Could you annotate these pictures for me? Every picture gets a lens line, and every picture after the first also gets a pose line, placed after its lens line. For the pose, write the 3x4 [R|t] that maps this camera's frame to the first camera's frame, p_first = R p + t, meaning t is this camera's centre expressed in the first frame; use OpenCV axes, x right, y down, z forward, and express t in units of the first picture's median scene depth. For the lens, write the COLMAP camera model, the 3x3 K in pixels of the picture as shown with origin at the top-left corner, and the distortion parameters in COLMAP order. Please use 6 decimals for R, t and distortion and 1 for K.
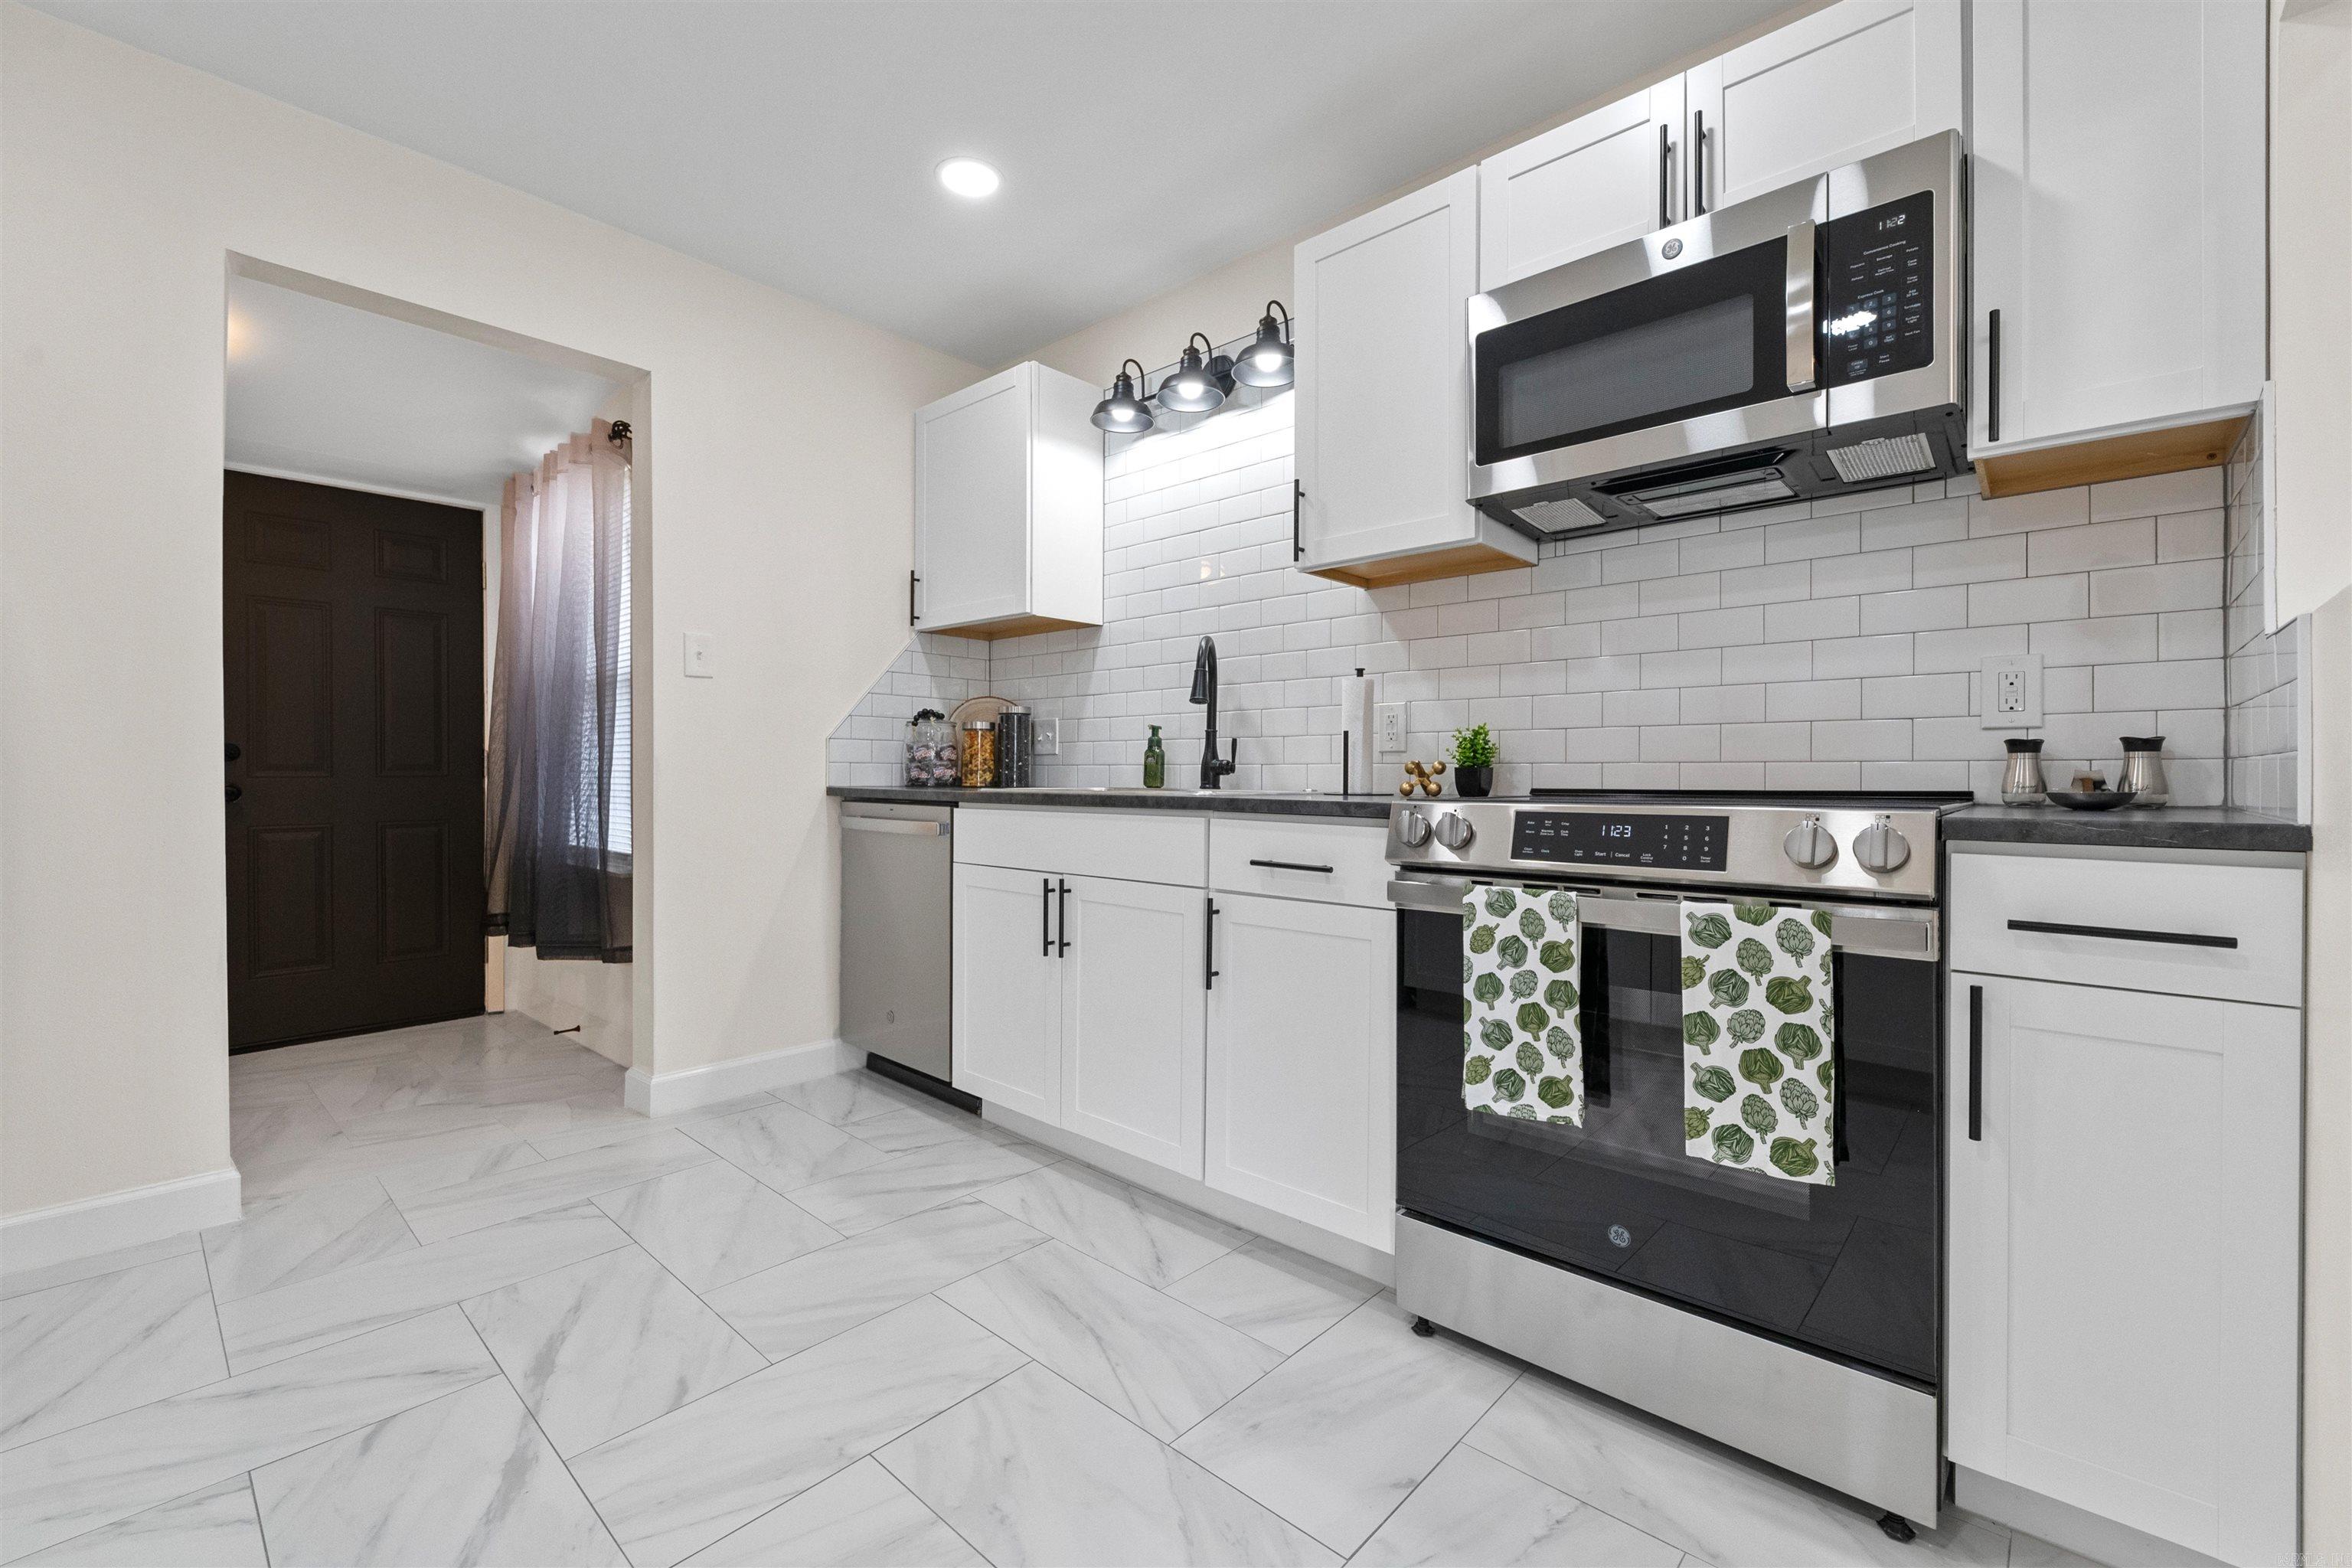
lens RADIAL K [[975.6, 0, 1163.2], [0, 975.6, 758.8], [0, 0, 1]] dist [-0.002556, -0.000460]
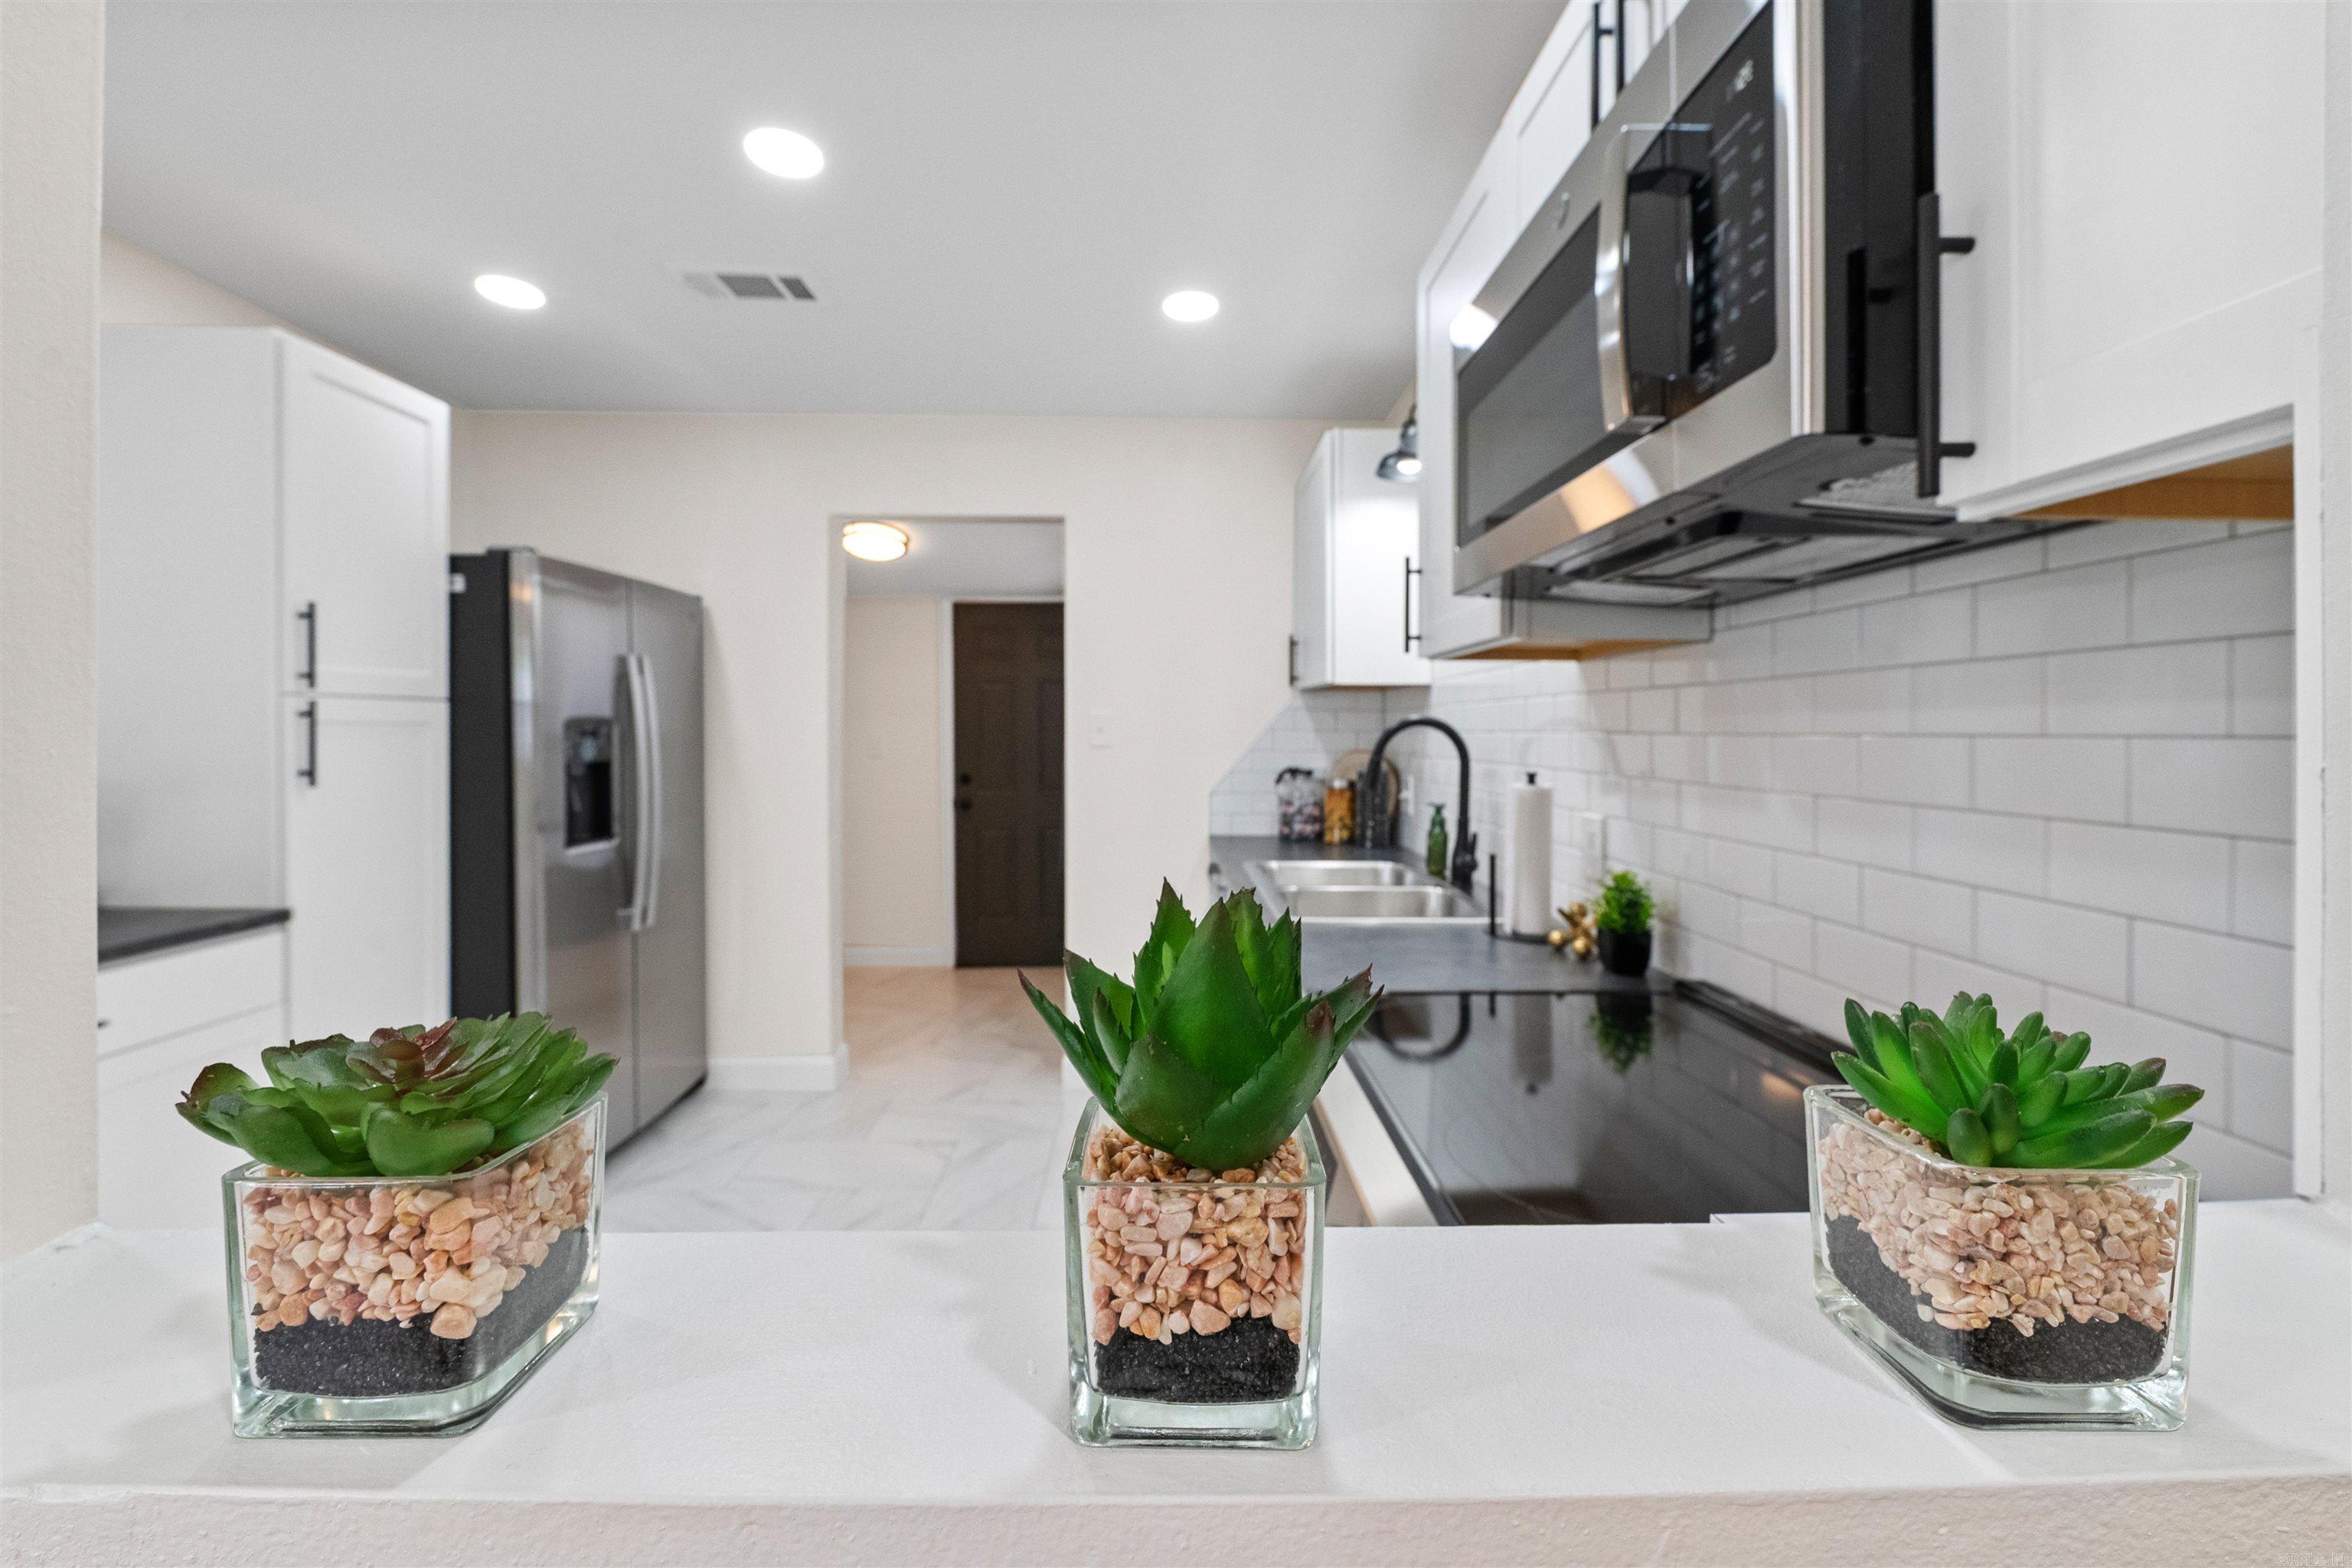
lens RADIAL K [[914.9, 0, 1179.7], [0, 914.9, 743.0], [0, 0, 1]] dist [0.000294, -0.000093]
pose [[0.703225, 0.008937, -0.710911, 0.594168], [0.004506, 0.999845, 0.017026, -0.148093], [0.710953, -0.015176, 0.703076, 0.330493]]
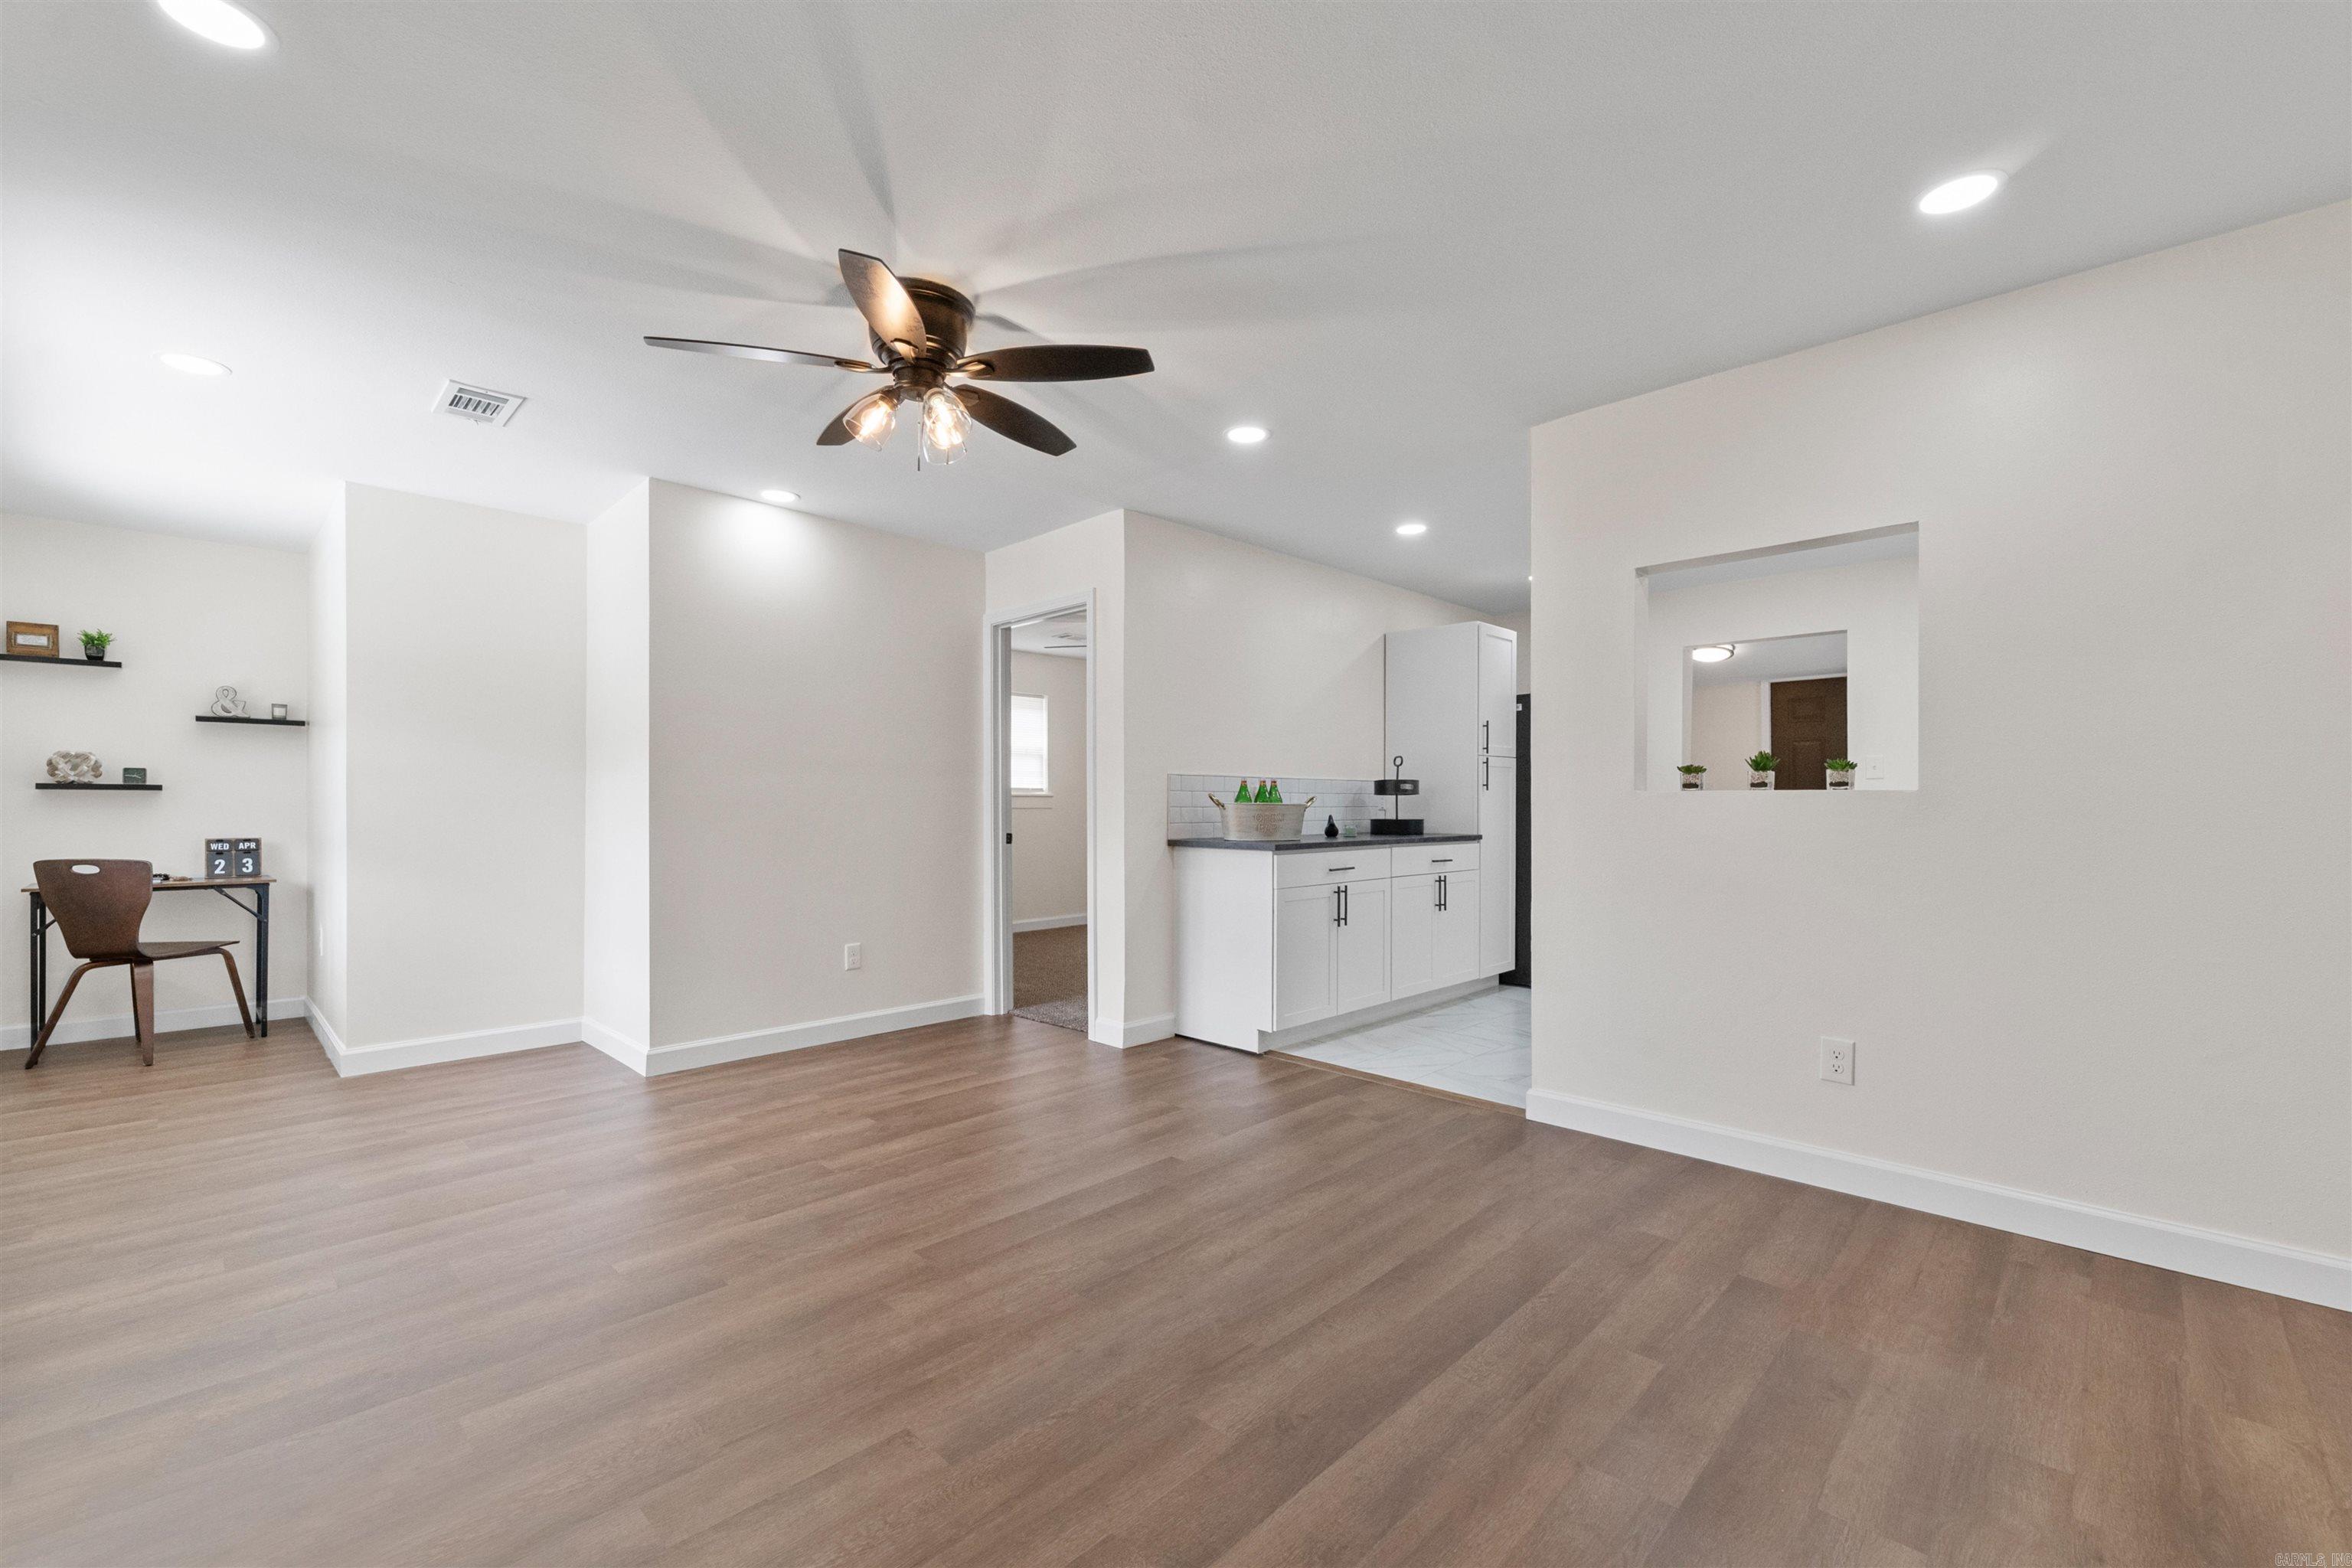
lens RADIAL K [[975.6, 0, 1180.7], [0, 975.6, 799.8], [0, 0, 1]] dist [-0.002556, -0.000460]
pose [[-0.024362, -0.008226, -0.999669, 1.979442], [0.015919, 0.999836, -0.008615, -0.053284], [0.999576, -0.016124, -0.024227, -0.413644]]
